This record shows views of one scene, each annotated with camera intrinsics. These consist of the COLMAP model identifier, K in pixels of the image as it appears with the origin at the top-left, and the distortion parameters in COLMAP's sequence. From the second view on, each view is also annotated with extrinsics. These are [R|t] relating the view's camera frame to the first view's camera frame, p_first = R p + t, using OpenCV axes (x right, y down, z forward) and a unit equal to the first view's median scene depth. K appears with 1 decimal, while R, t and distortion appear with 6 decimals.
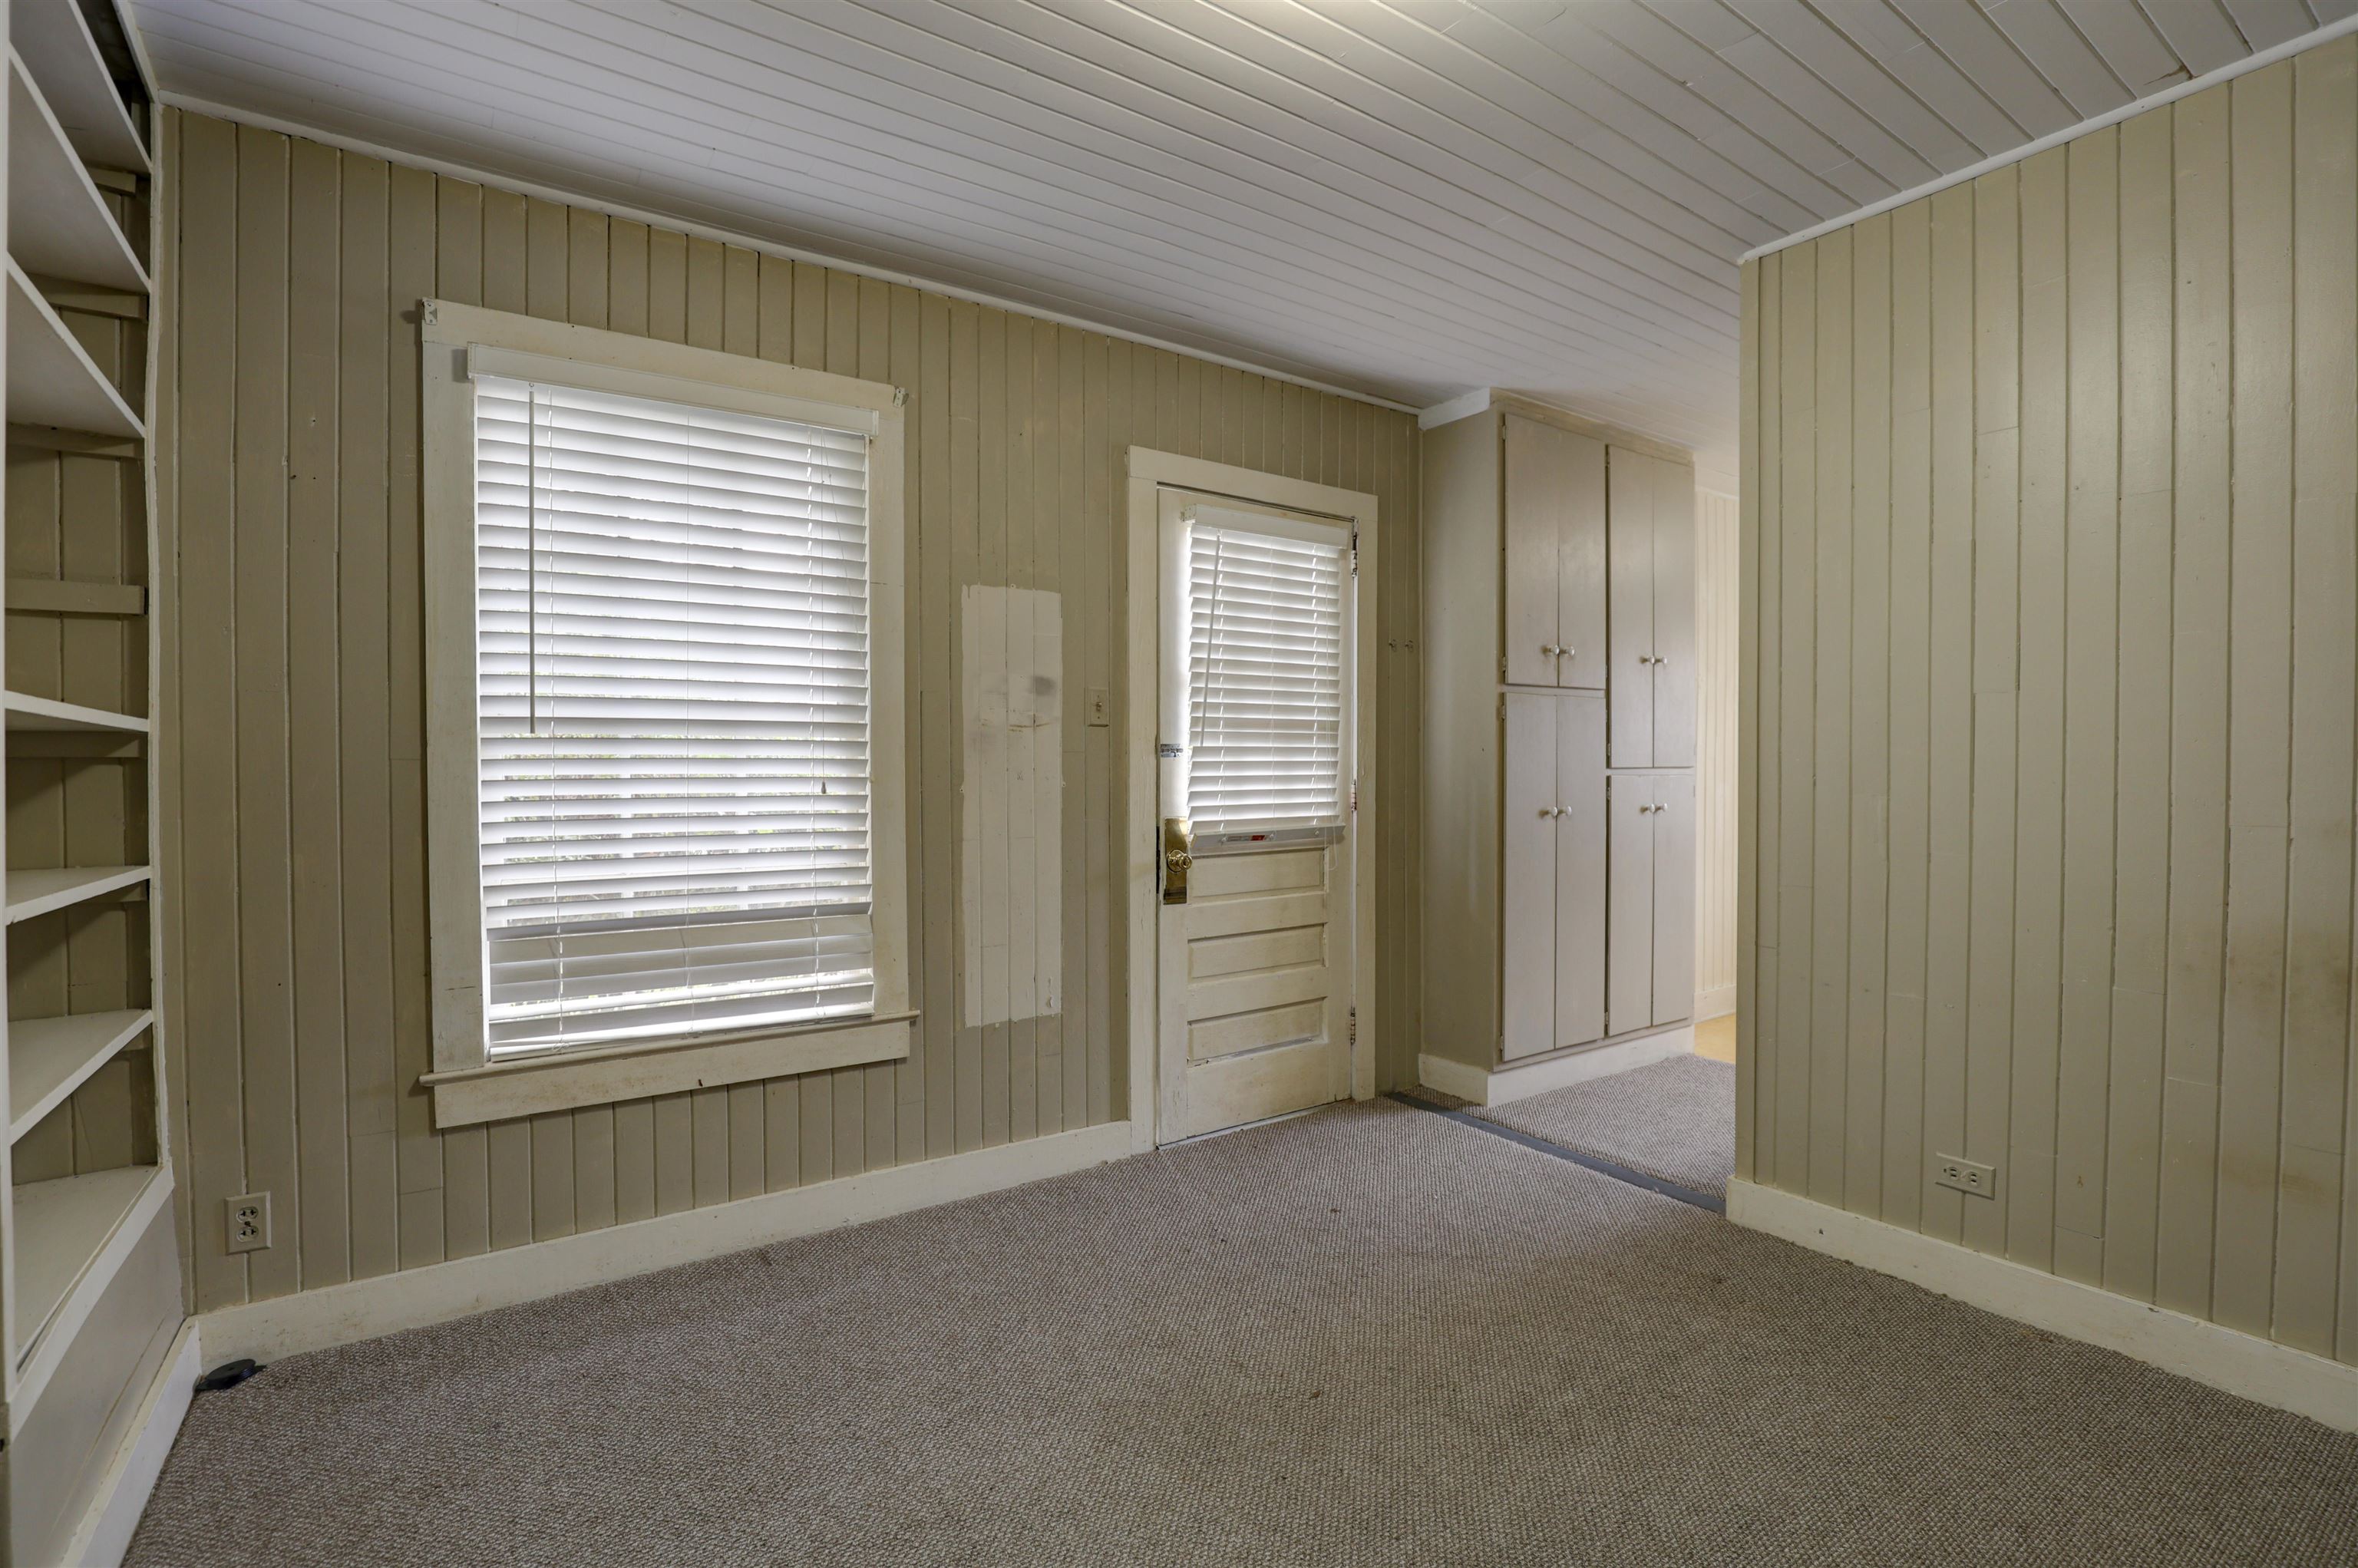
lens RADIAL K [[1083.6, 0, 1182.2], [0, 1083.6, 793.3], [0, 0, 1]] dist [-0.028876, 0.002828]
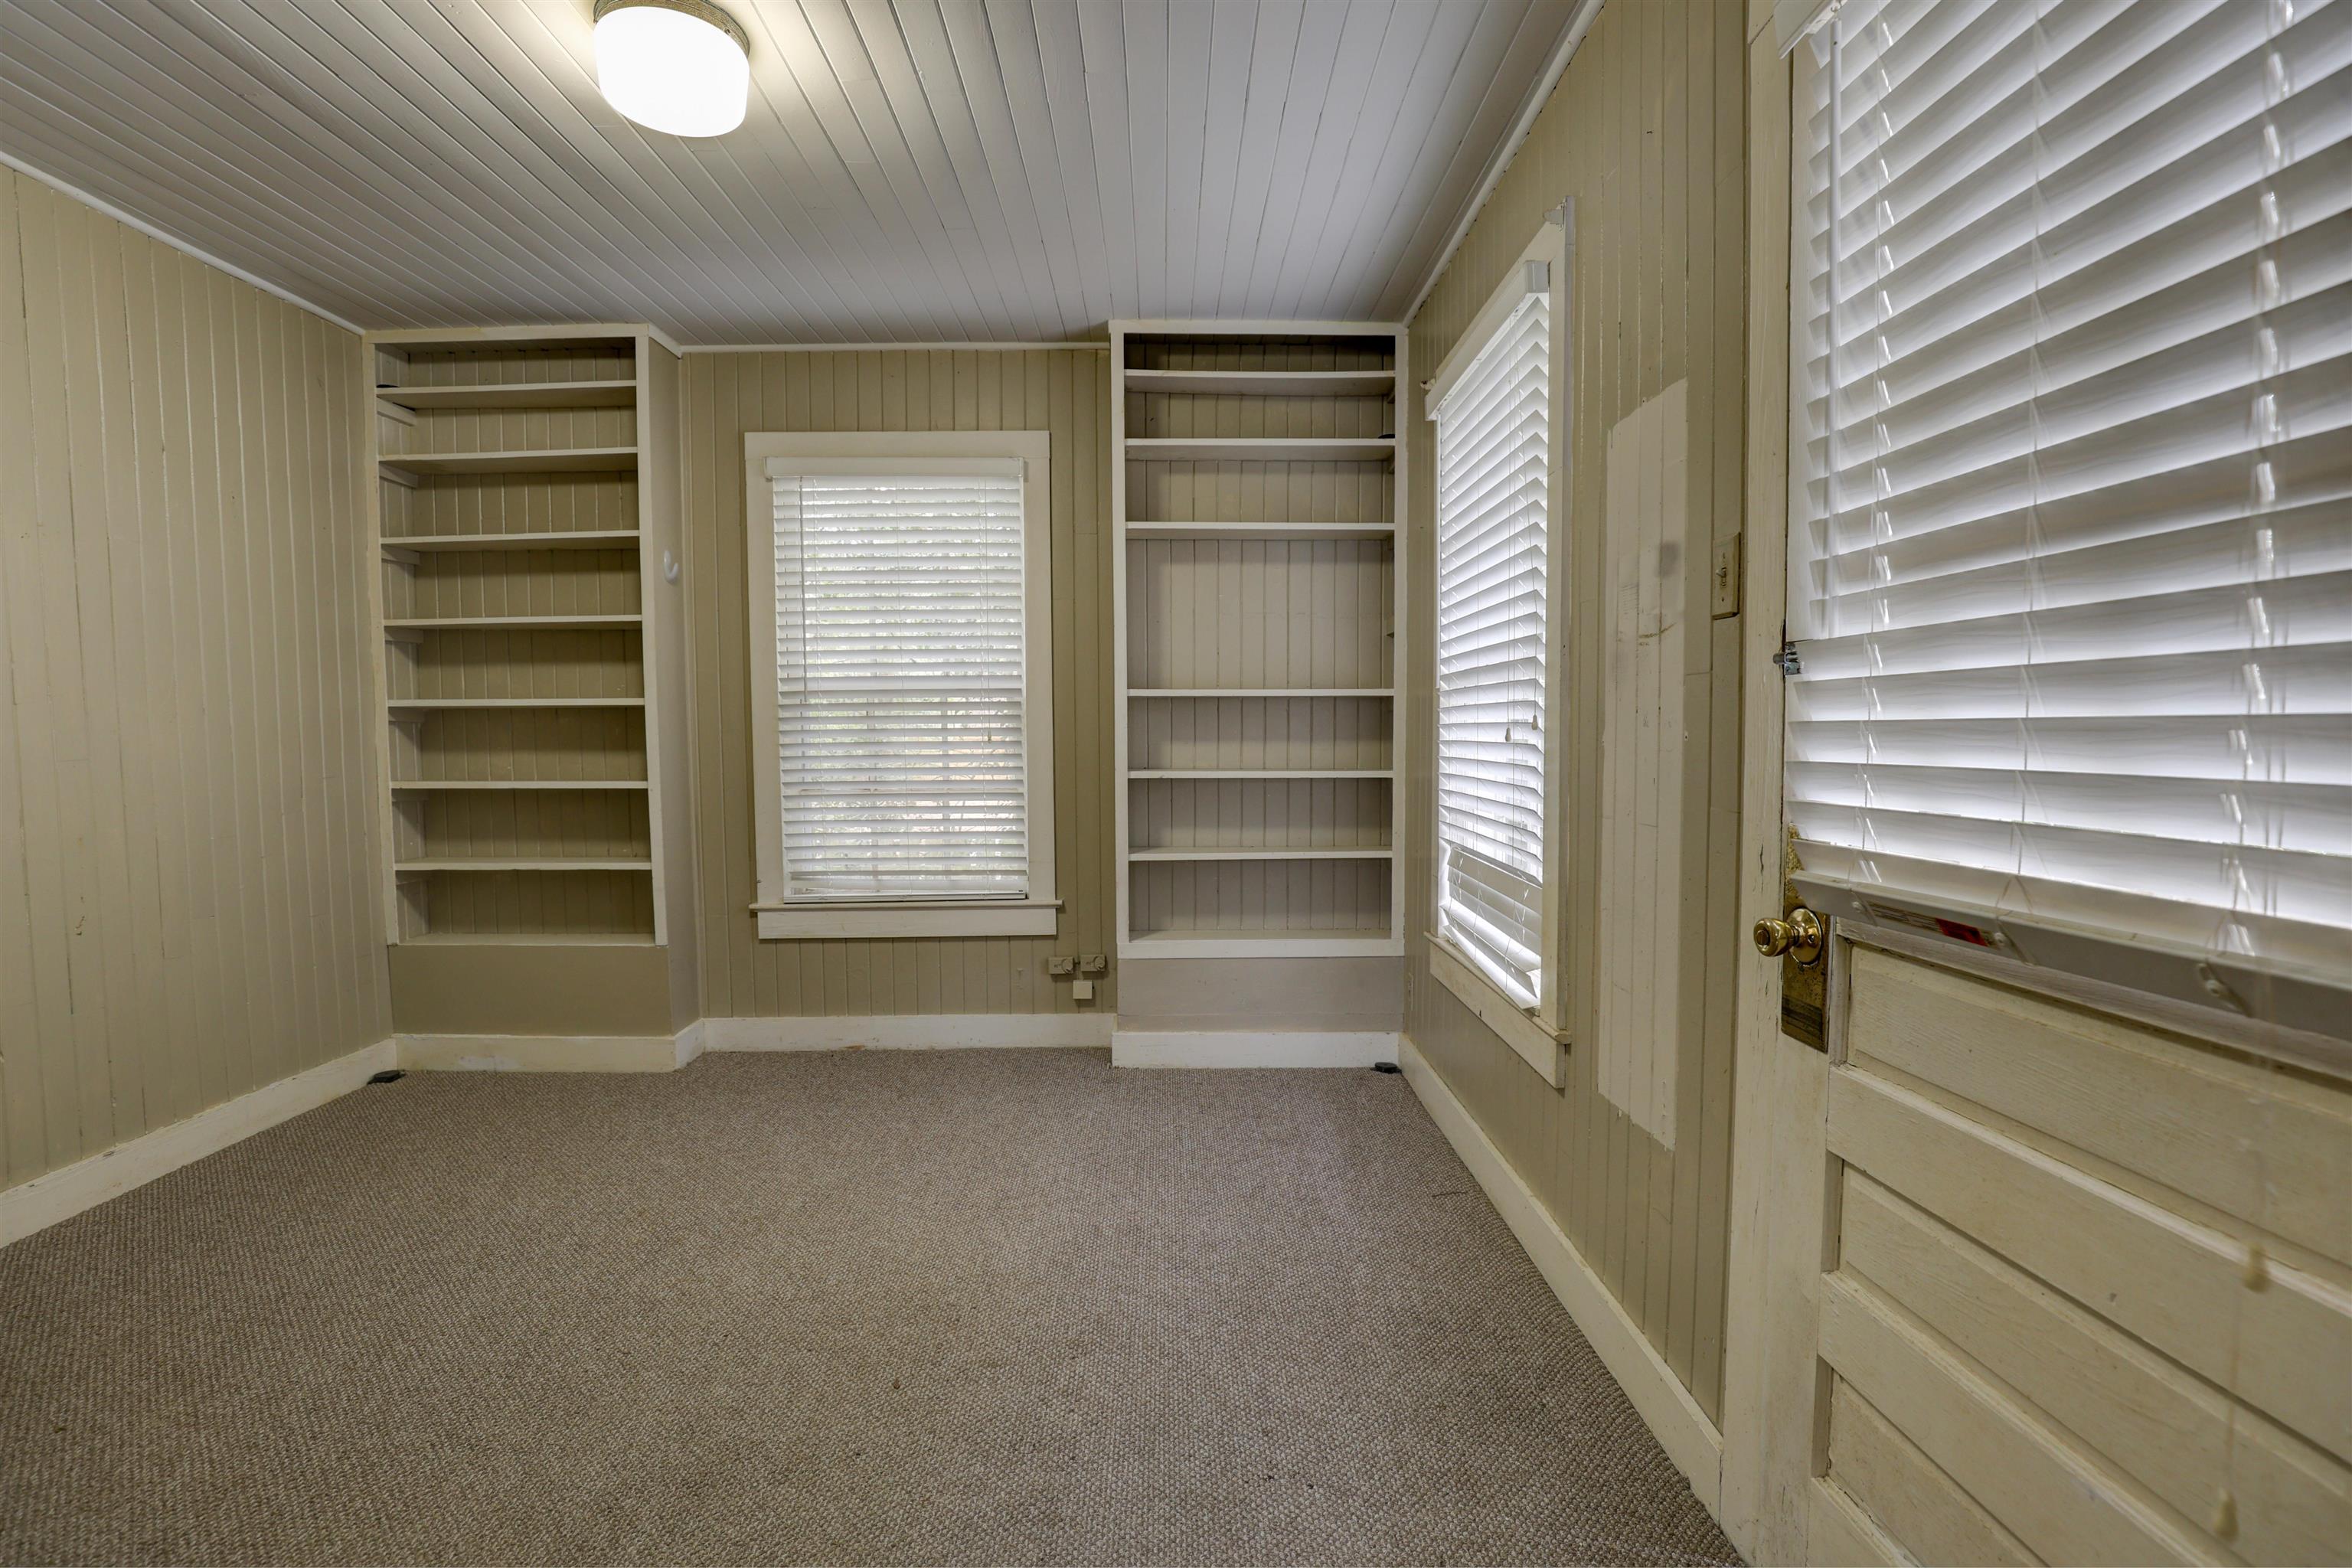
lens RADIAL K [[1080.9, 0, 1174.3], [0, 1080.9, 781.7], [0, 0, 1]] dist [-0.028876, 0.002828]
pose [[-0.560553, 0.054770, -0.826305, 0.475270], [0.002758, 0.997928, 0.064275, -0.020881], [0.828114, 0.033751, -0.559543, 1.102246]]
